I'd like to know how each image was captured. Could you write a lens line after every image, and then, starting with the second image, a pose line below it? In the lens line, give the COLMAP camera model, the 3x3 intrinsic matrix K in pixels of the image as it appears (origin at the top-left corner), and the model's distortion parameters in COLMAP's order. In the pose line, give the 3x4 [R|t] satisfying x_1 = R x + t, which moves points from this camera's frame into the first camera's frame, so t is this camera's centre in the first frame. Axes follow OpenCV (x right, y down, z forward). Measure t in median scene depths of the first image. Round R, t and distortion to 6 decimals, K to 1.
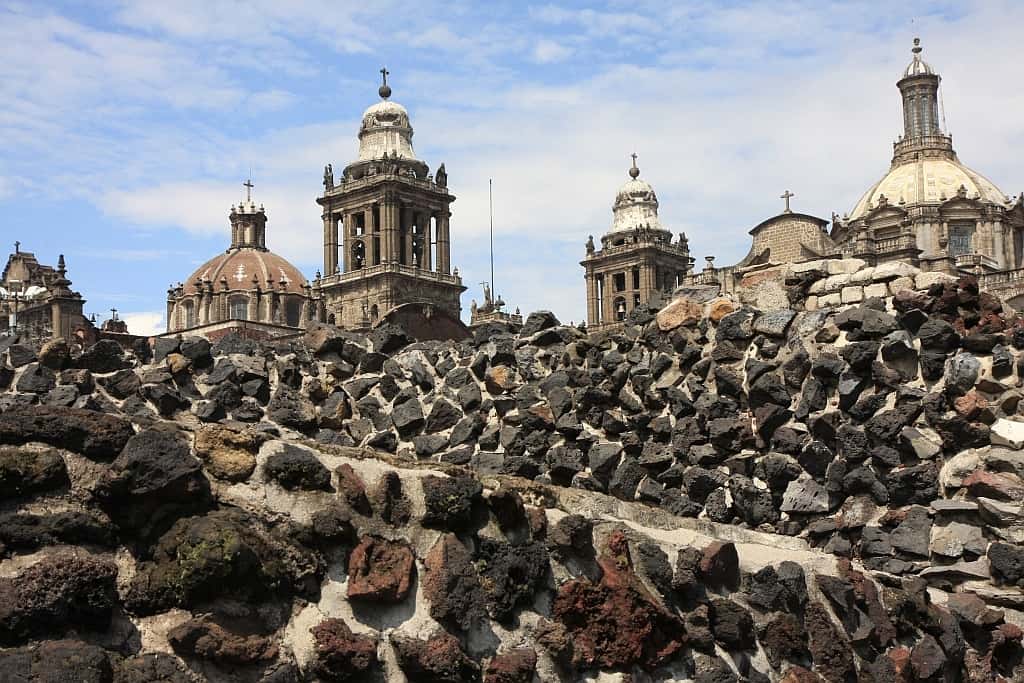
lens RADIAL K [[1433.7, 0, 512.0], [0, 1433.7, 341.5], [0, 0, 1]] dist [-0.016257, -0.019741]
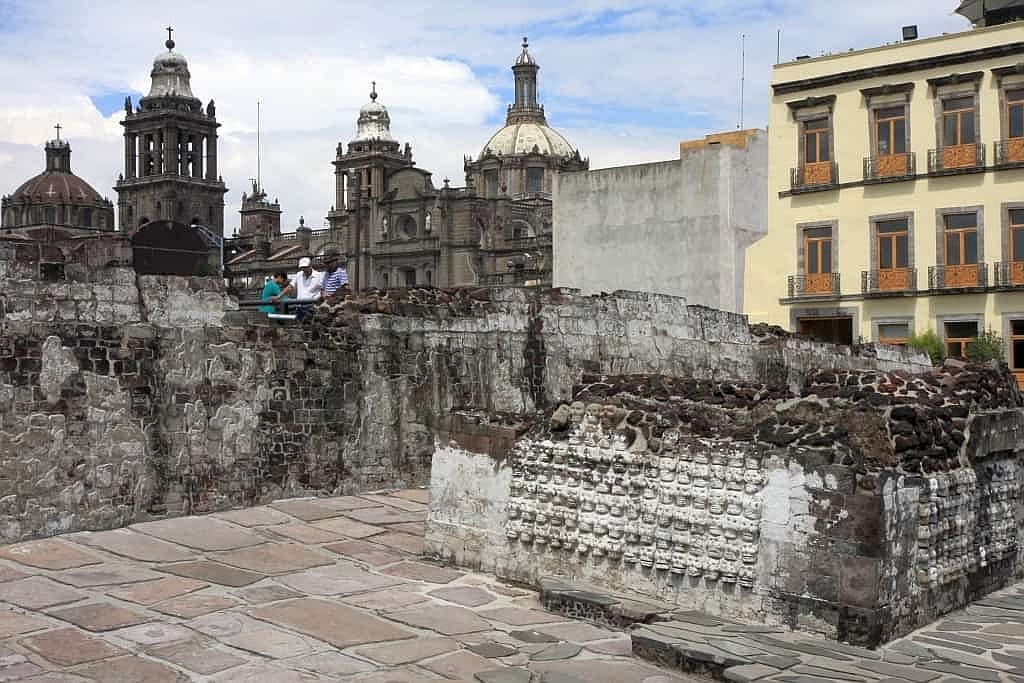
lens RADIAL K [[1239.4, 0, 512.0], [0, 1239.4, 341.5], [0, 0, 1]] dist [0.011880, 0.005134]
pose [[0.991701, 0.015335, 0.127644, 0.093026], [-0.031109, 0.991979, 0.122517, -0.047628], [-0.124741, -0.125471, 0.984224, -0.267837]]
